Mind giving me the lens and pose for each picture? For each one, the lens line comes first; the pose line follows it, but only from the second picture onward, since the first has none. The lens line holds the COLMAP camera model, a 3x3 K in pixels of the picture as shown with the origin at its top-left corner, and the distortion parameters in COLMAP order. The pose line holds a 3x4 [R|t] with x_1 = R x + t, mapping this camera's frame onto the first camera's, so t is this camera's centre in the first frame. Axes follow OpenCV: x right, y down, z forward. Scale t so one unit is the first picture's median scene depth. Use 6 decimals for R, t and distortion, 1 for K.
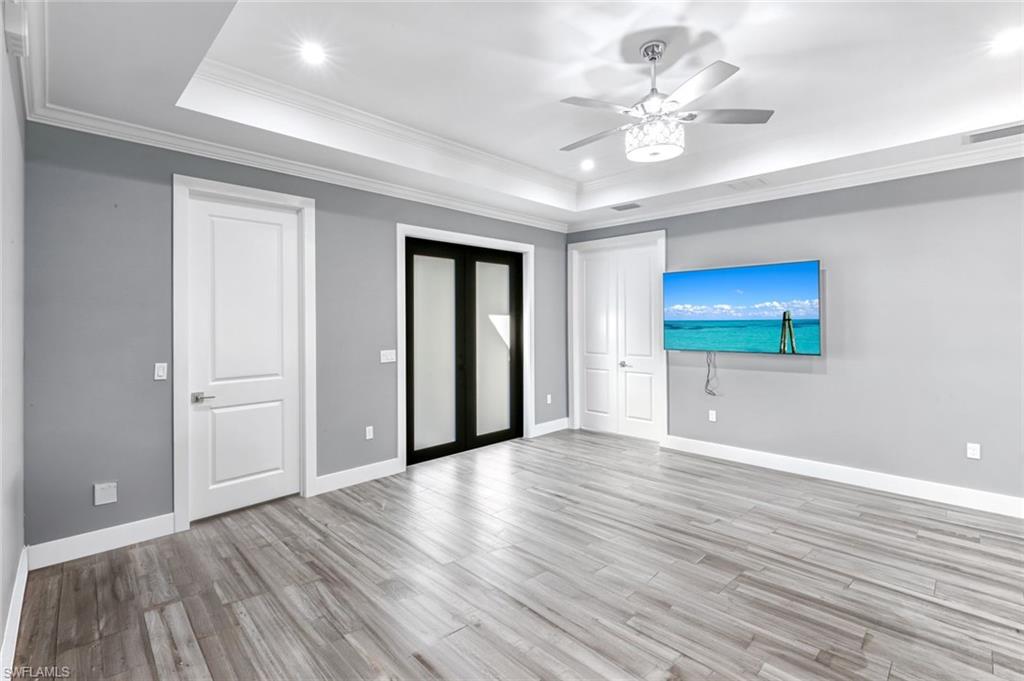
lens RADIAL K [[473.6, 0, 468.3], [0, 473.6, 322.2], [0, 0, 1]] dist [0.001969, 0.000218]
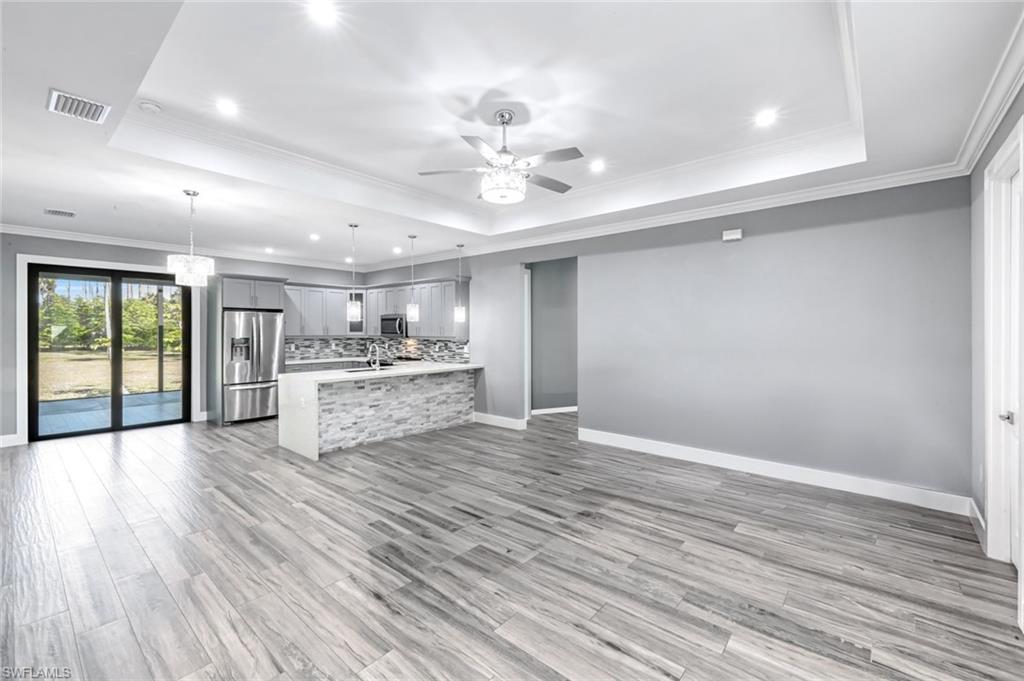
lens RADIAL K [[413.9, 0, 509.2], [0, 413.9, 333.5], [0, 0, 1]] dist [0.000754, -0.000854]
pose [[-0.989345, 0.007898, -0.145379, 0.327084], [0.006800, 0.999944, 0.008047, -0.001457], [0.145434, 0.006973, -0.989343, 1.264222]]
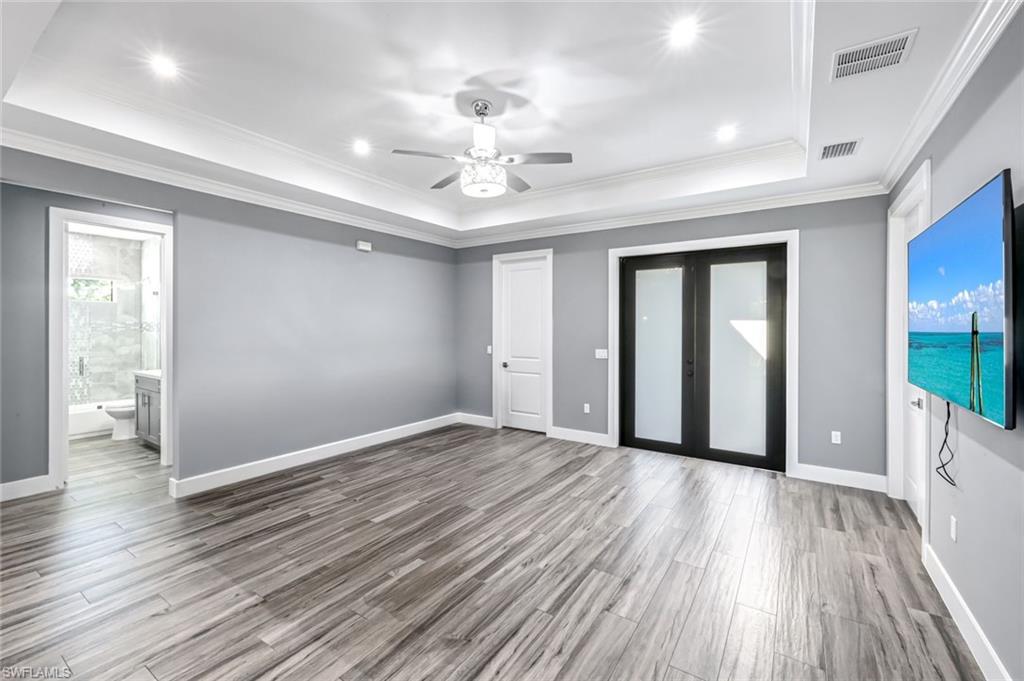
lens RADIAL K [[413.9, 0, 509.2], [0, 413.9, 333.5], [0, 0, 1]] dist [0.000754, -0.000854]
pose [[0.228775, 0.024490, -0.973171, 0.876649], [-0.004932, 0.999700, 0.023998, -0.010301], [0.973467, -0.000690, 0.228827, 0.496177]]
